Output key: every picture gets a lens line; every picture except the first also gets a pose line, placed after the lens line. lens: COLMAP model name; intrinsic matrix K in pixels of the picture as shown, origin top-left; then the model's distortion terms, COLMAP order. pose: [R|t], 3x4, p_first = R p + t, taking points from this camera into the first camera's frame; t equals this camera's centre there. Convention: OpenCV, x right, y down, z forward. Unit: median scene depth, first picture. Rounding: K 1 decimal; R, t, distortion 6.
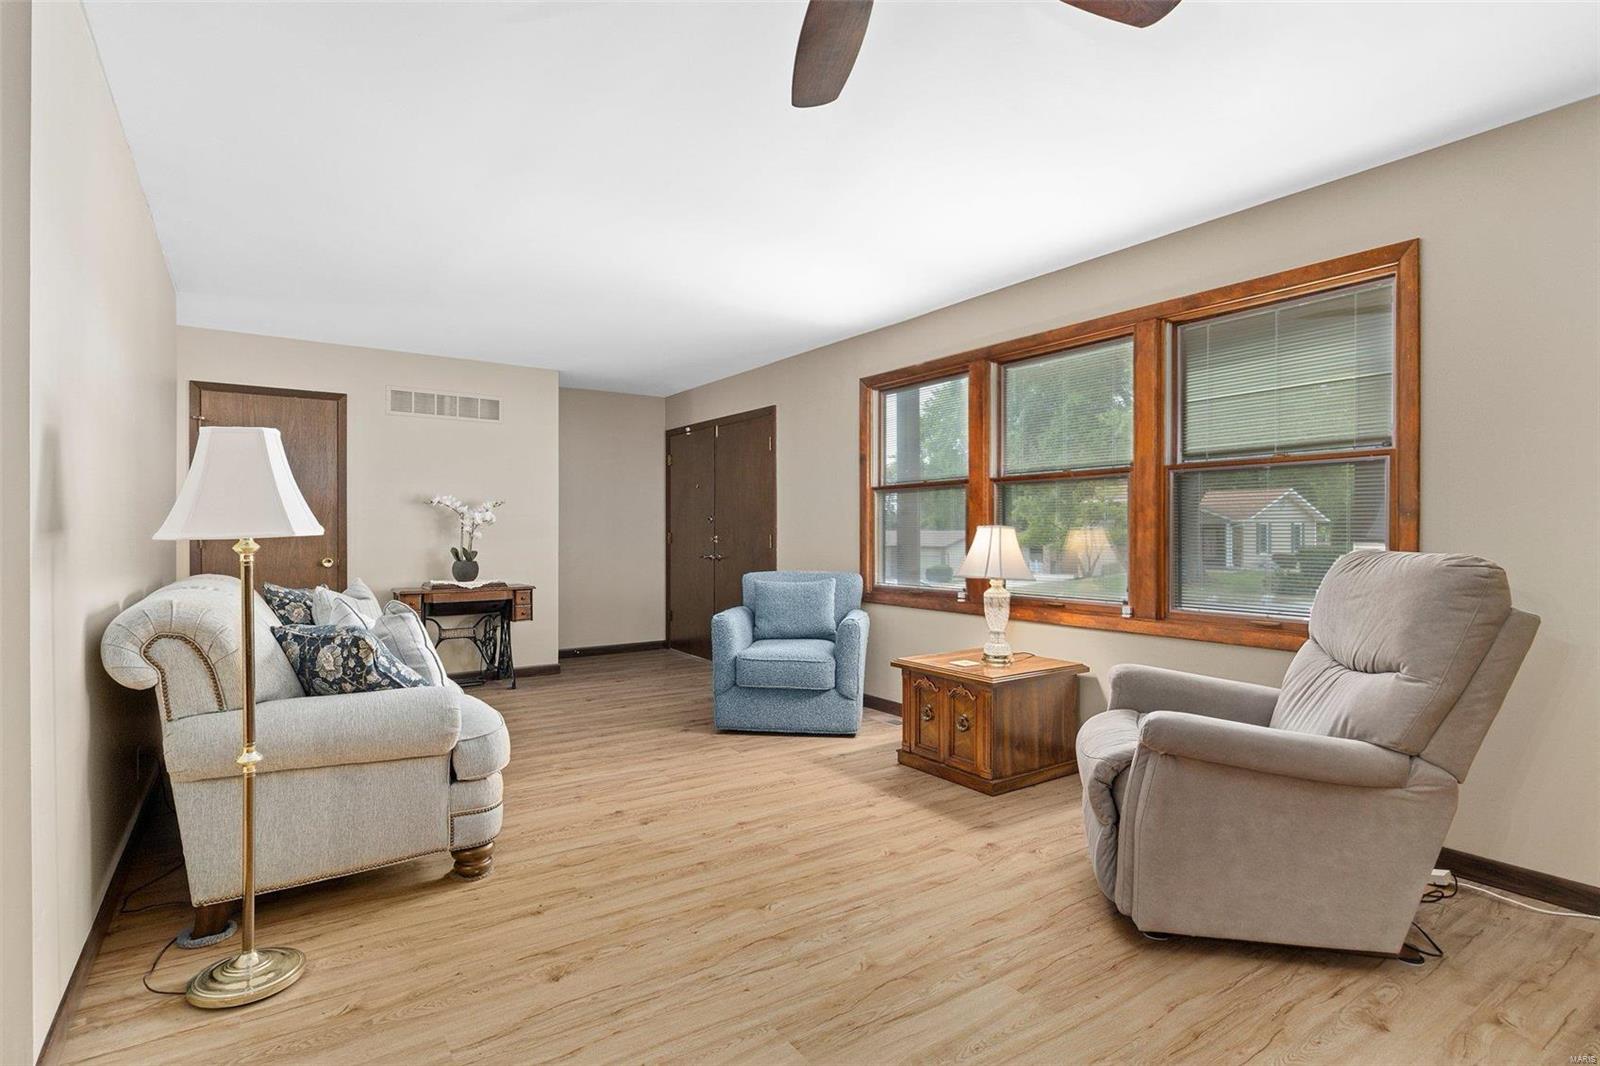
lens RADIAL K [[813.8, 0, 807.6], [0, 813.8, 537.1], [0, 0, 1]] dist [0.000662, 0.000254]
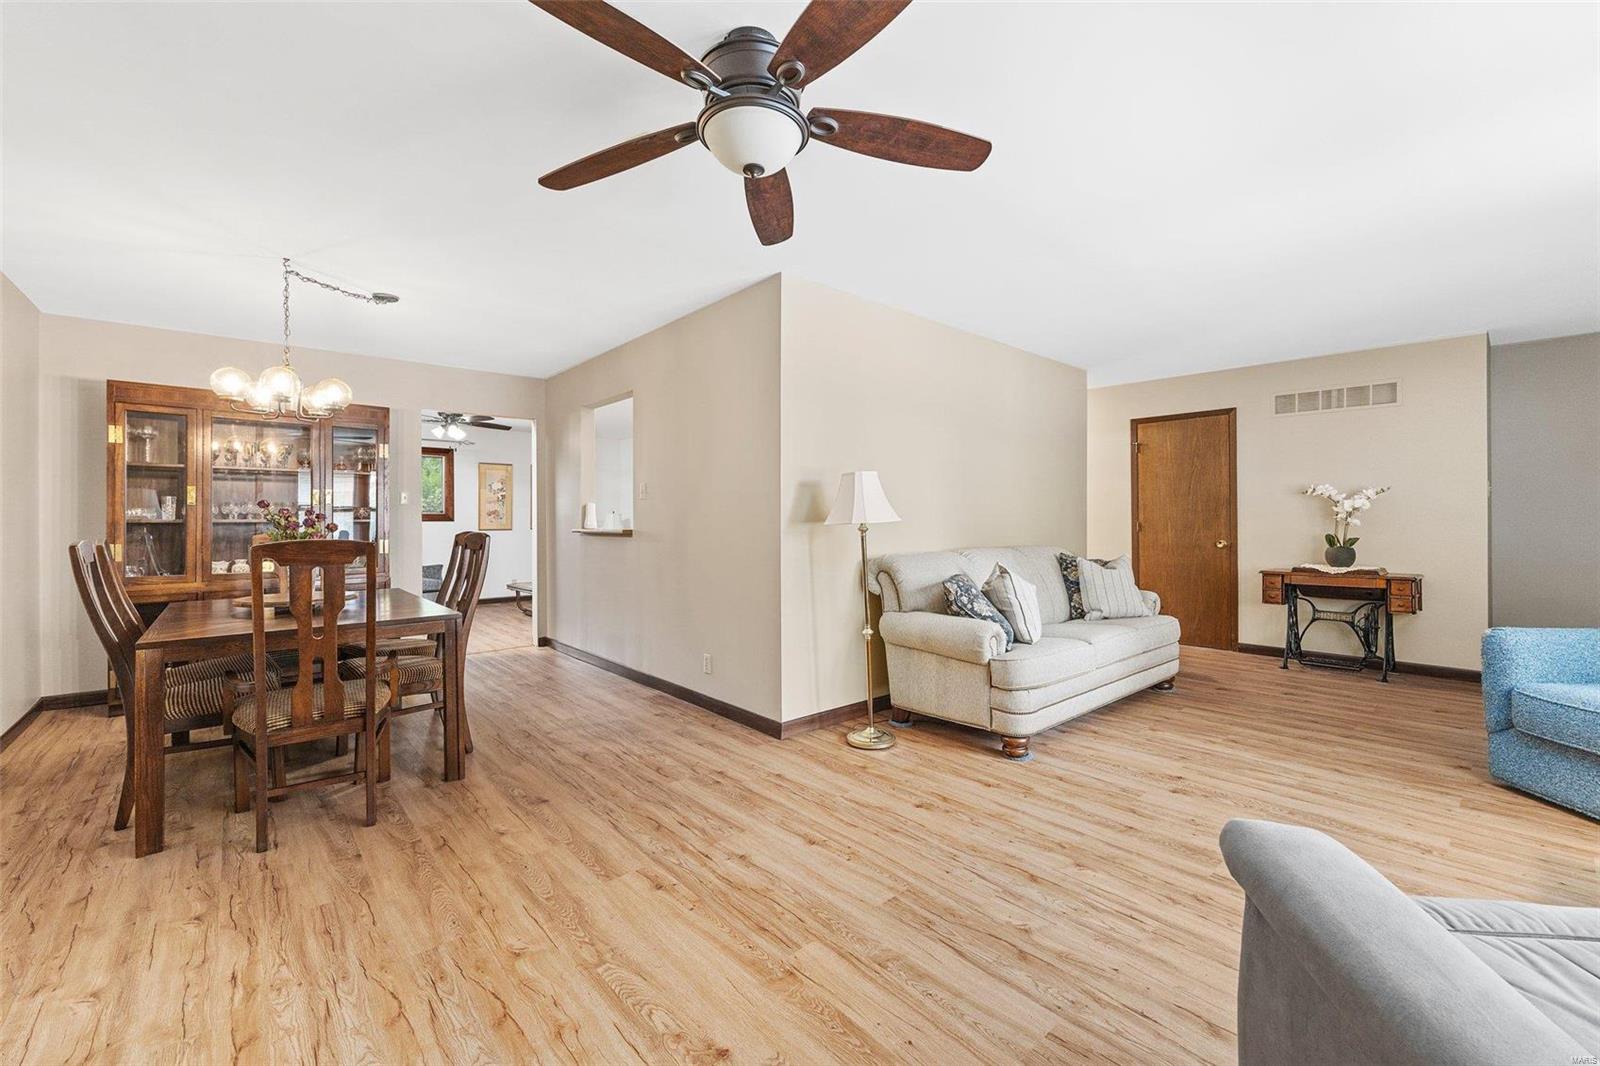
lens RADIAL K [[652.3, 0, 800.0], [0, 652.3, 533.0], [0, 0, 1]] dist [-0.002094, 0.000758]
pose [[0.117087, 0.016692, -0.992981, 0.500717], [-0.001404, 0.999861, 0.016642, -0.002574], [0.993121, -0.000555, 0.117094, 0.347370]]
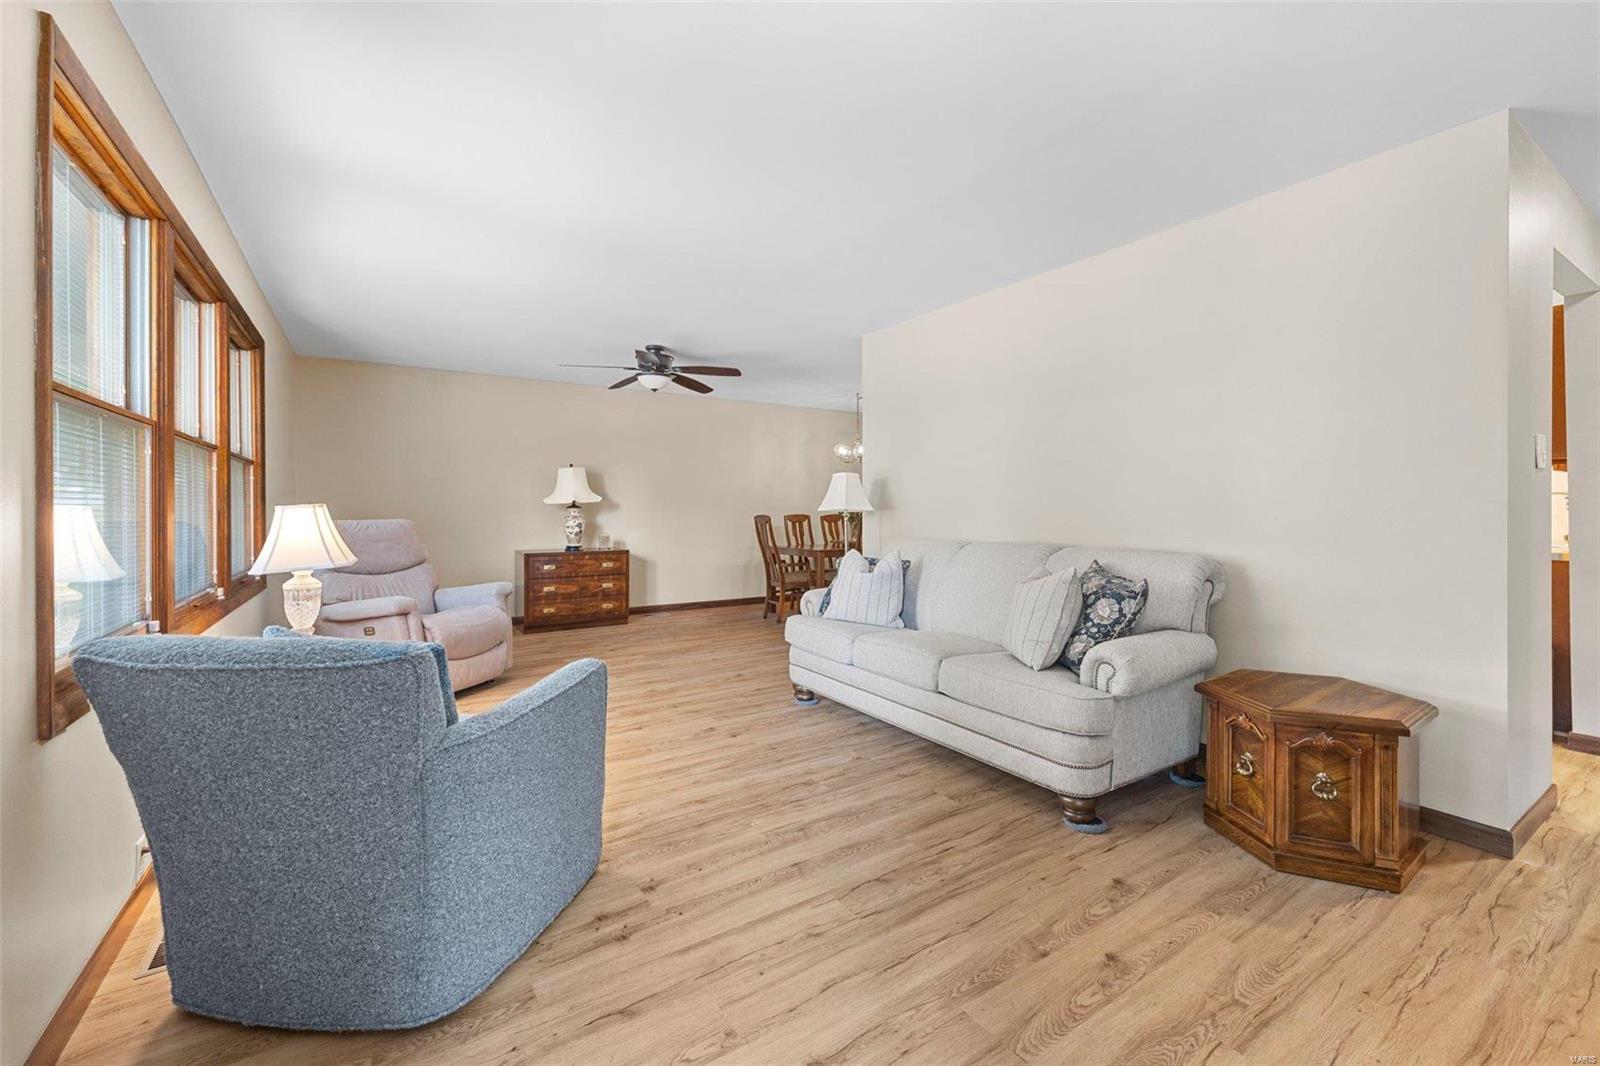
lens RADIAL K [[659.1, 0, 824.0], [0, 659.1, 507.0], [0, 0, 1]] dist [-0.001501, -0.000123]
pose [[-0.999984, 0.004618, -0.003345, -0.324893], [0.004598, 0.999972, 0.005833, -0.015101], [0.003372, 0.005817, -0.999977, 1.766699]]
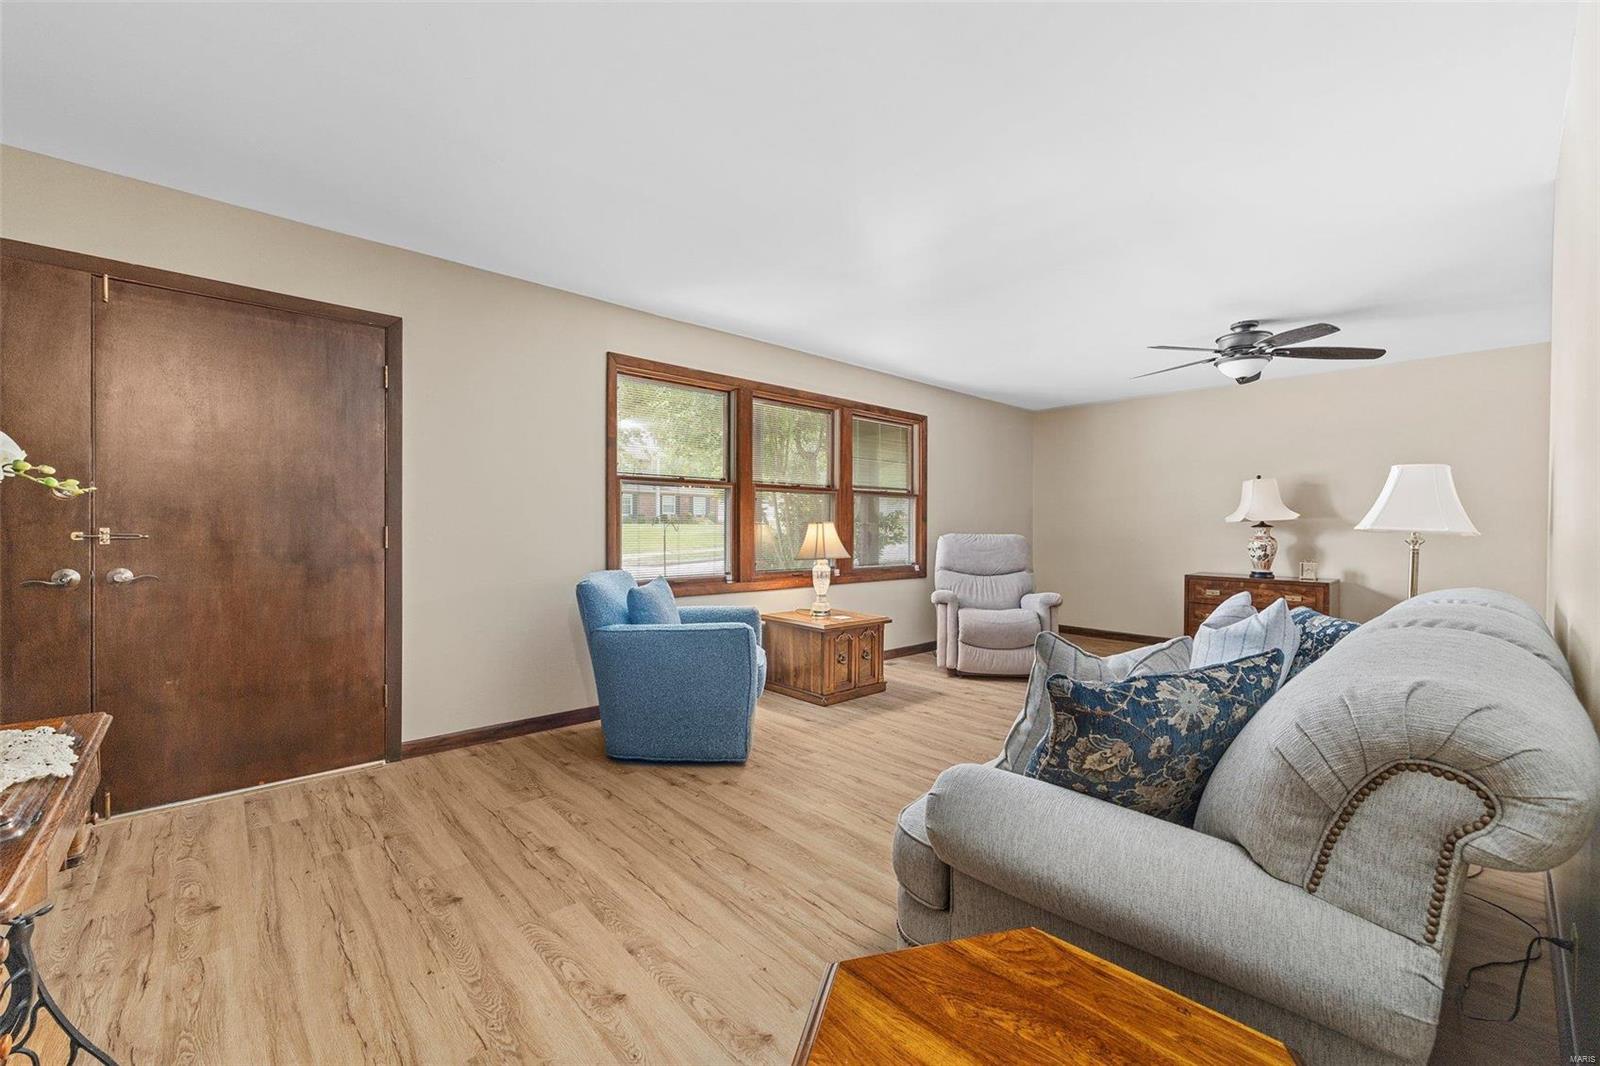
lens RADIAL K [[647.1, 0, 792.5], [0, 647.1, 537.0], [0, 0, 1]] dist [-0.001511, 0.000055]
pose [[-0.139691, -0.018362, 0.990025, -0.944360], [-0.000337, 0.999829, 0.018497, -0.009726], [-0.990195, 0.002250, -0.139673, 1.267235]]
